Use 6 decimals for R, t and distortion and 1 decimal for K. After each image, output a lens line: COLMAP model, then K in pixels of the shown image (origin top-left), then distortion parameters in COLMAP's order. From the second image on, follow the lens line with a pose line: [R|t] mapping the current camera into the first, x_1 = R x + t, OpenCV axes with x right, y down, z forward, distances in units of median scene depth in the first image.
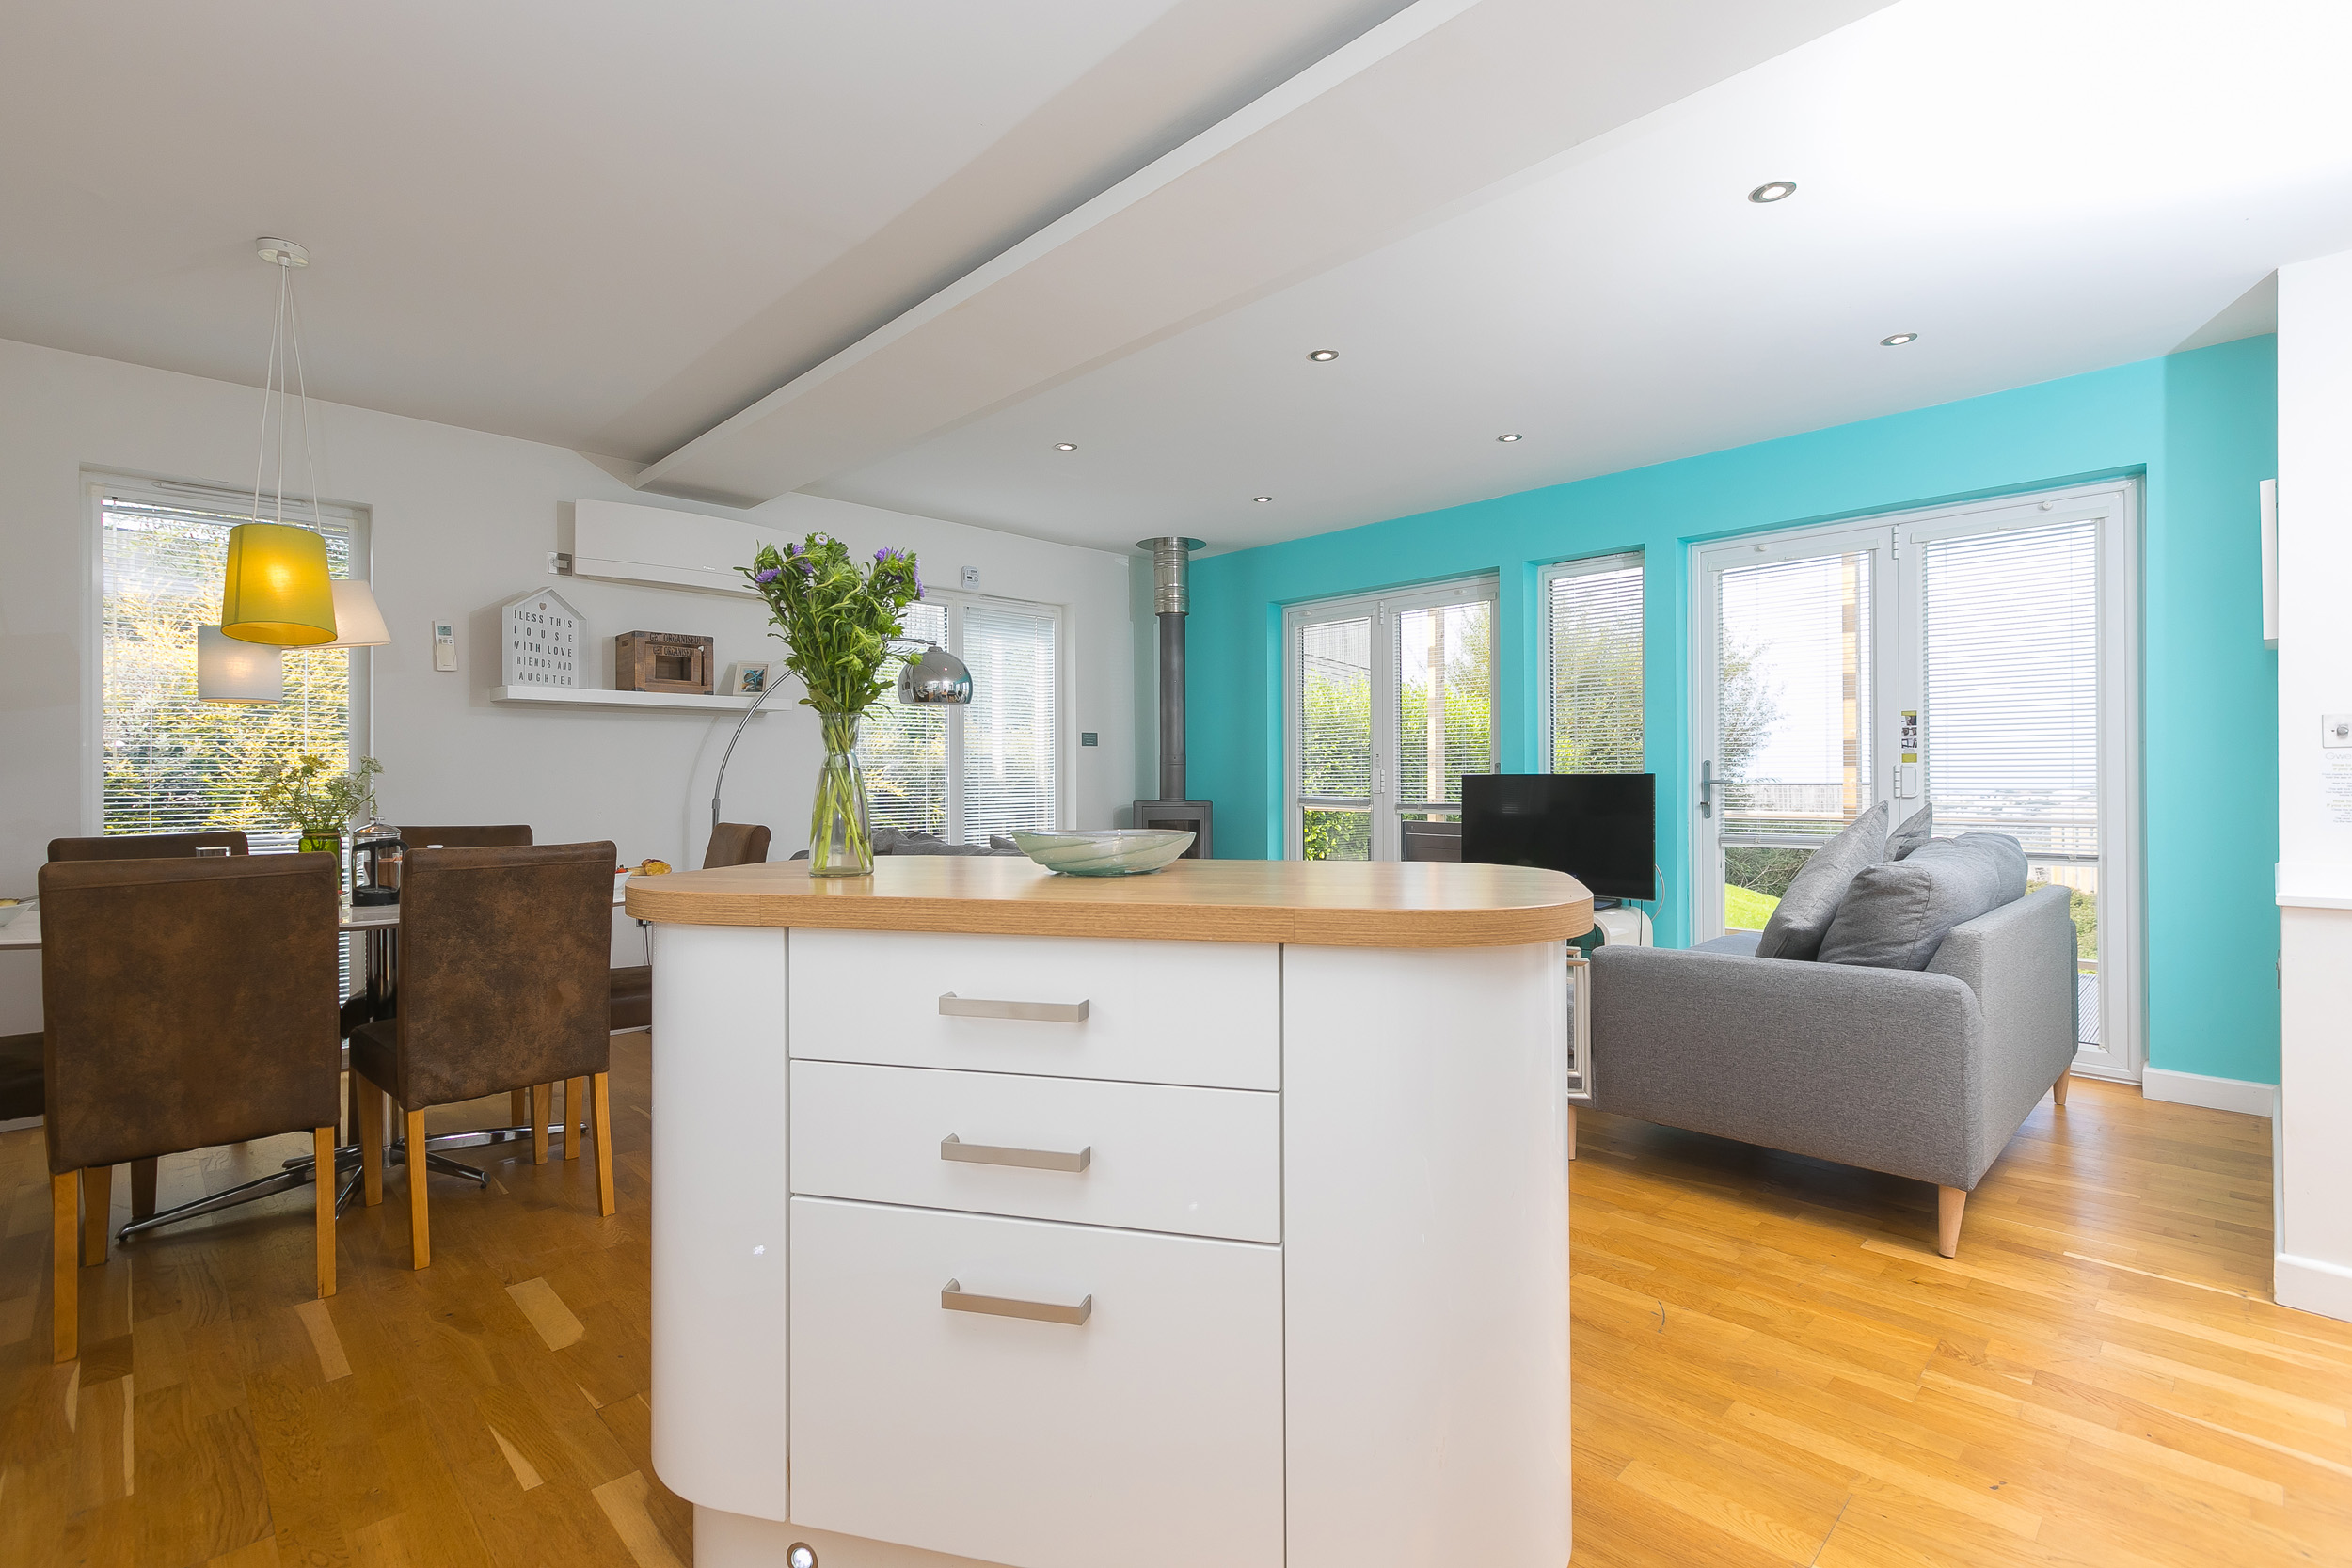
lens RADIAL K [[1080.7, 0, 1141.9], [0, 1080.7, 774.9], [0, 0, 1]] dist [0.015218, 0.000314]
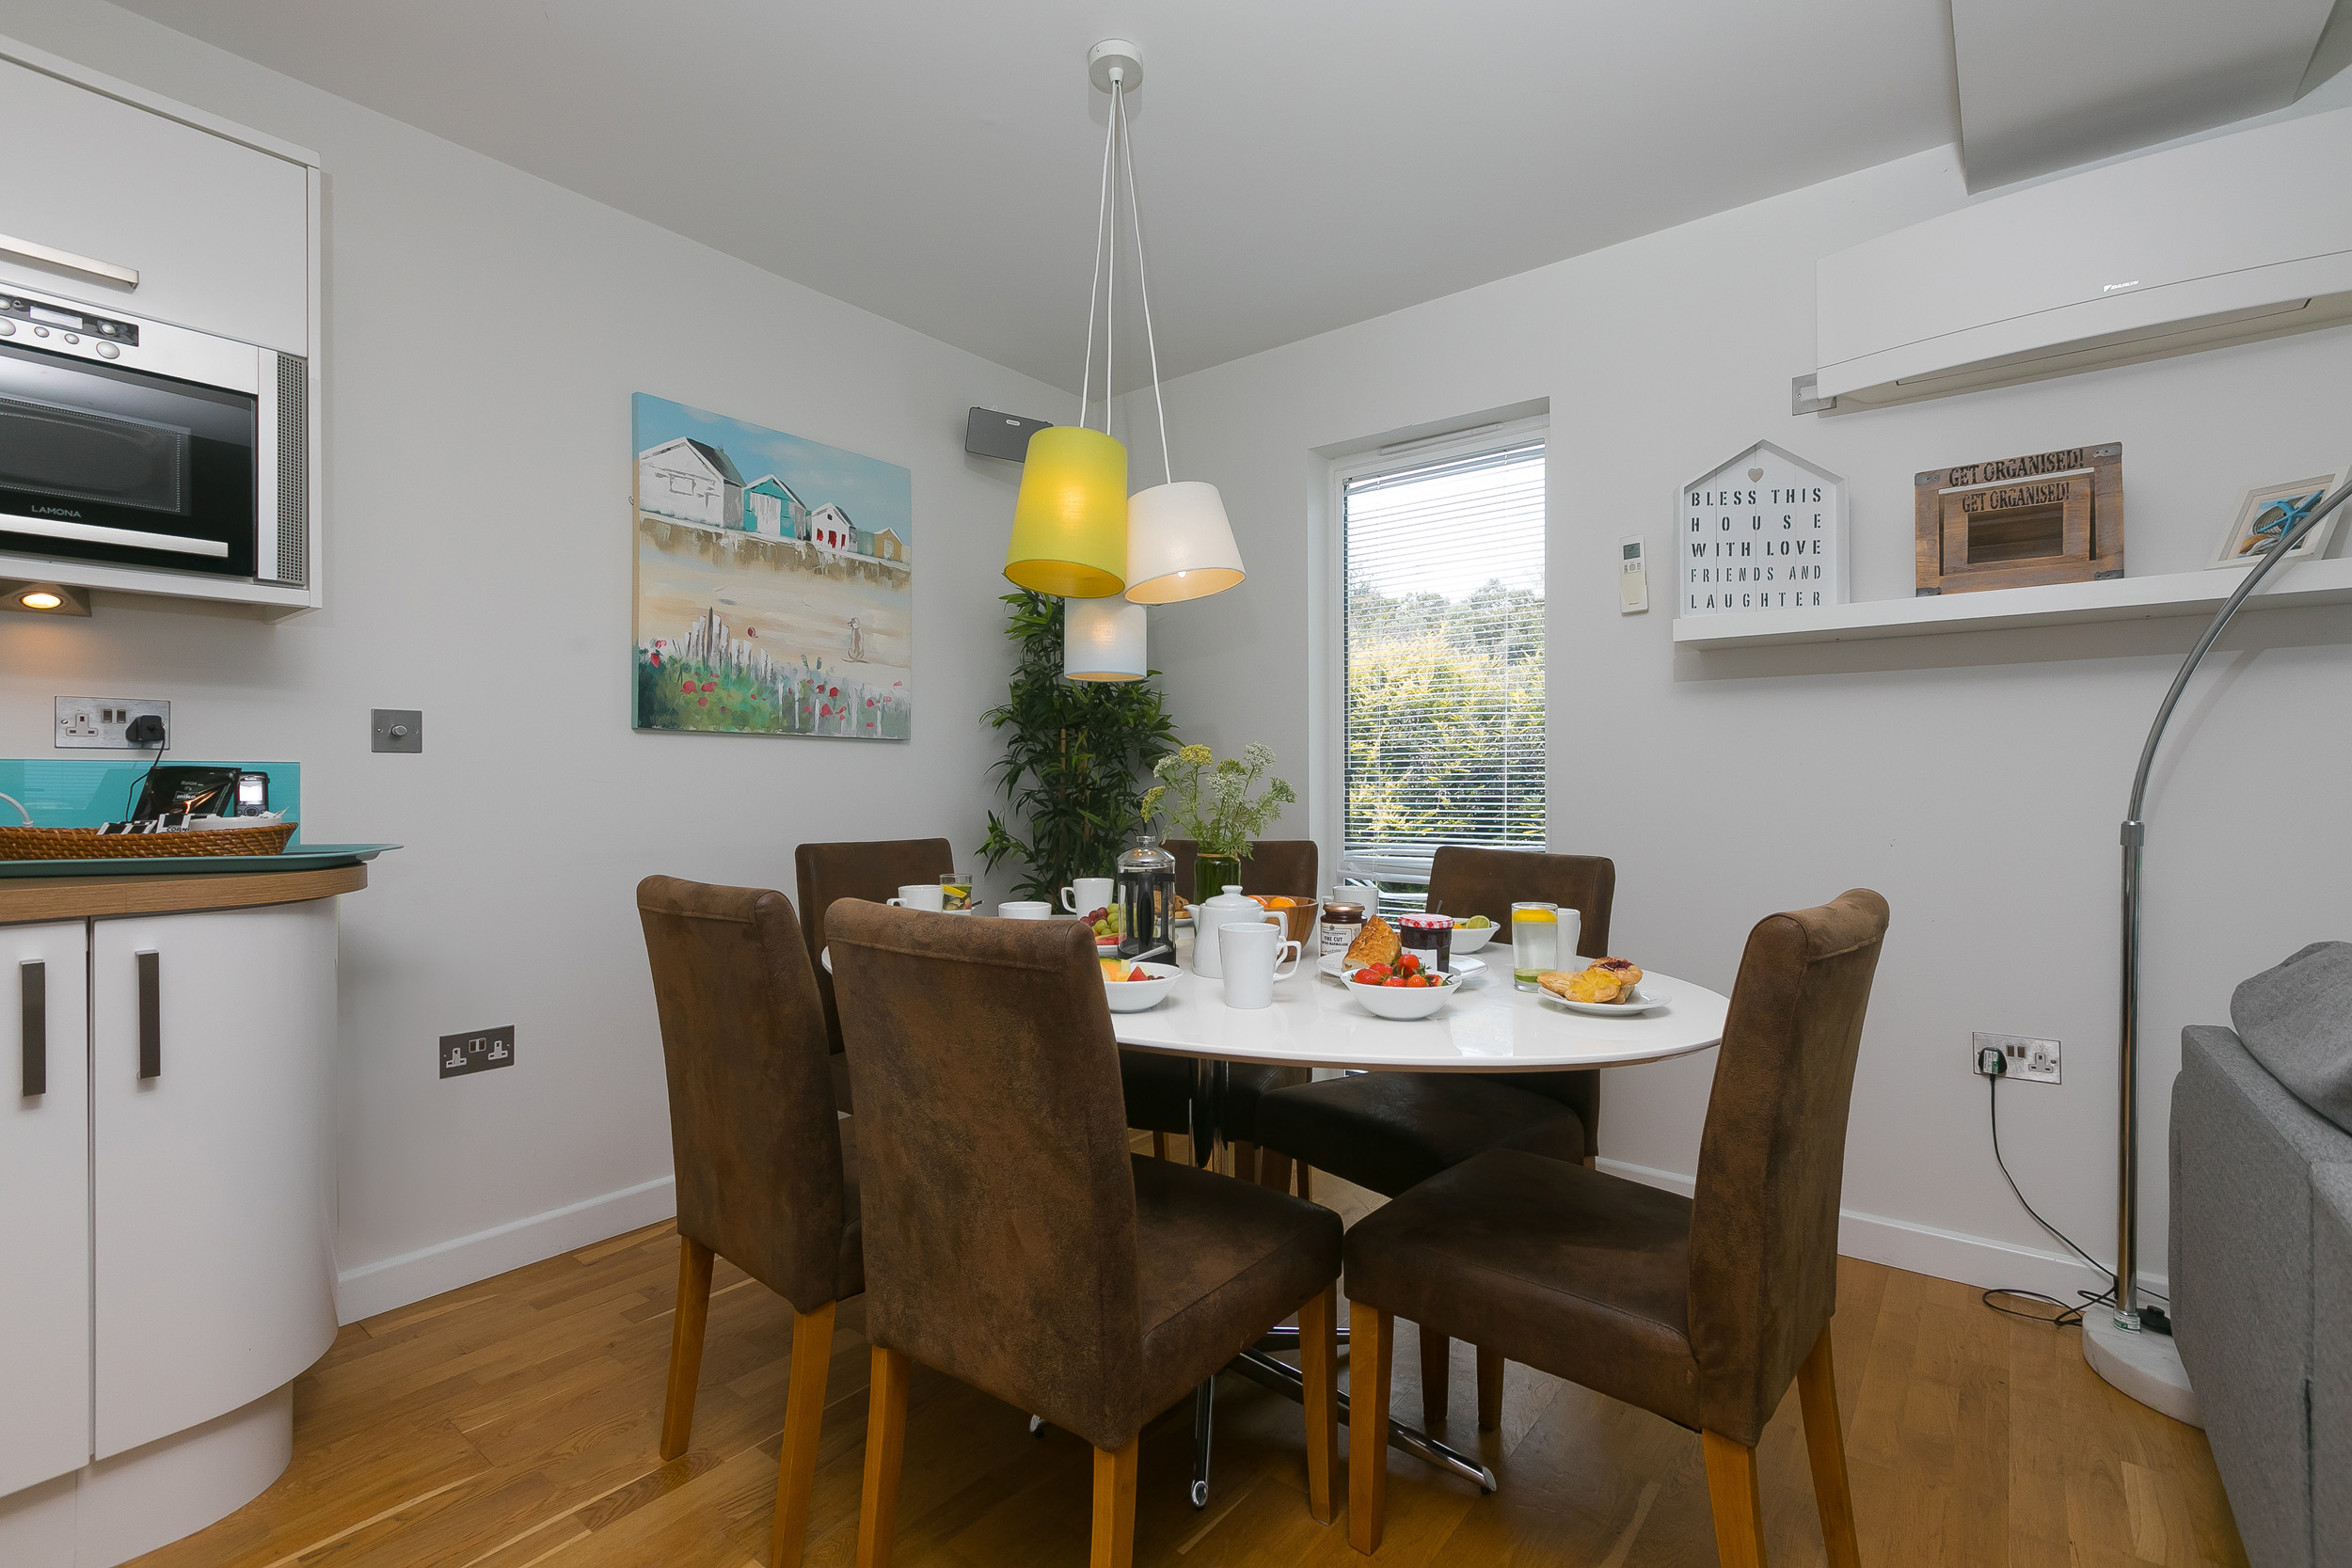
lens RADIAL K [[1080.7, 0, 1141.9], [0, 1080.7, 774.9], [0, 0, 1]] dist [0.015218, 0.000314]
pose [[0.163333, 0.000777, -0.986571, -0.037501], [0.004861, 0.999987, 0.001592, 0.000919], [0.986559, -0.005056, 0.163327, 0.582004]]
